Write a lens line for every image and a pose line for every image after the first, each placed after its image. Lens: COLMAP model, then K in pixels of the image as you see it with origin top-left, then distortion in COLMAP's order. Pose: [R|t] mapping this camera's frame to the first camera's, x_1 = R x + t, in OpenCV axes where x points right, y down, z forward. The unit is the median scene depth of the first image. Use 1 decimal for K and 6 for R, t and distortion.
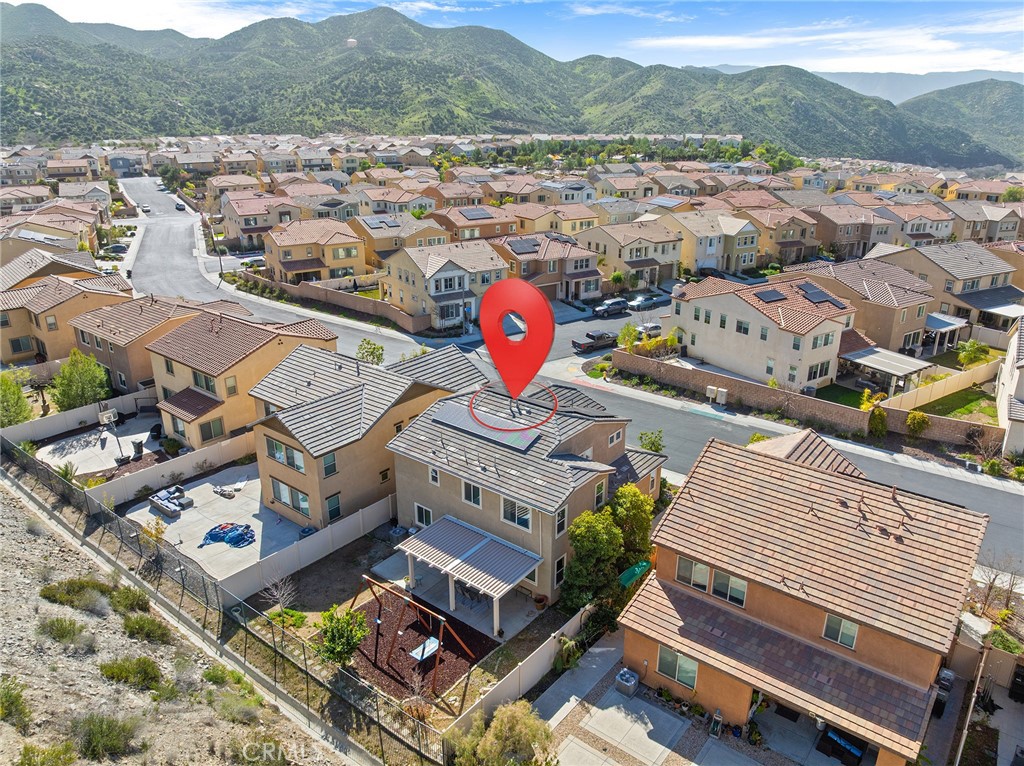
lens RADIAL K [[721.7, 0, 512.0], [0, 721.7, 383.0], [0, 0, 1]] dist [-0.028945, 0.004993]
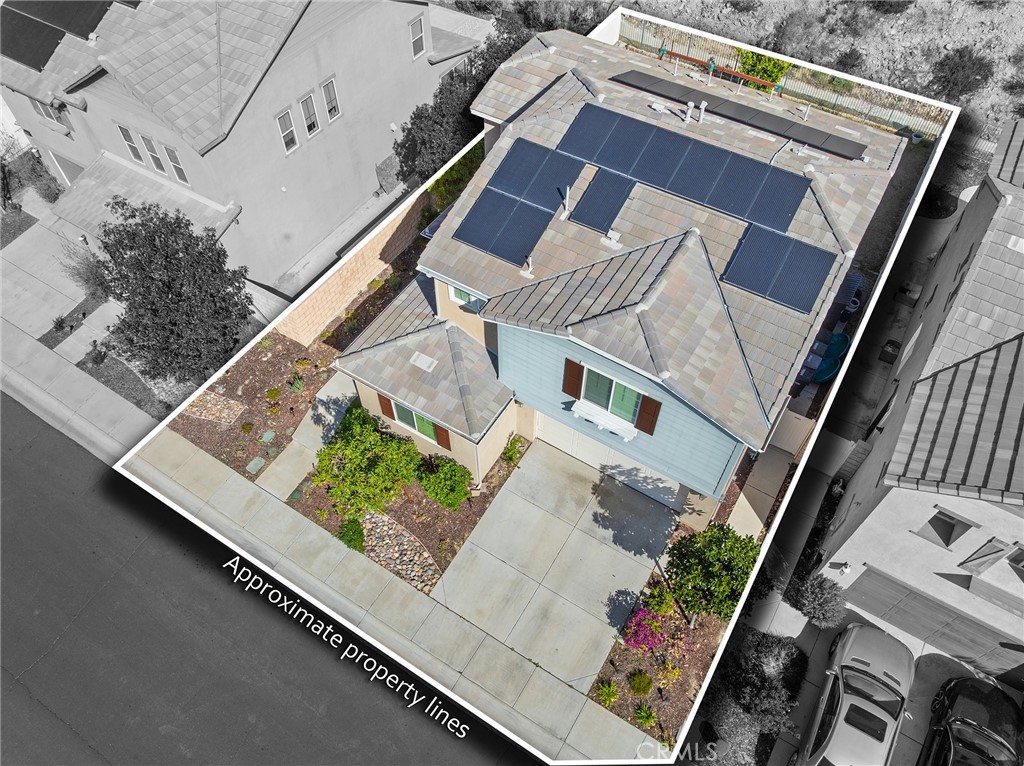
lens RADIAL K [[721.7, 0, 512.0], [0, 721.7, 383.0], [0, 0, 1]] dist [-0.028945, 0.004993]
pose [[-0.993048, 0.092005, -0.073421, 0.158530], [-0.044572, 0.283386, 0.957970, -0.334576], [0.108944, 0.954583, -0.277315, 1.247386]]
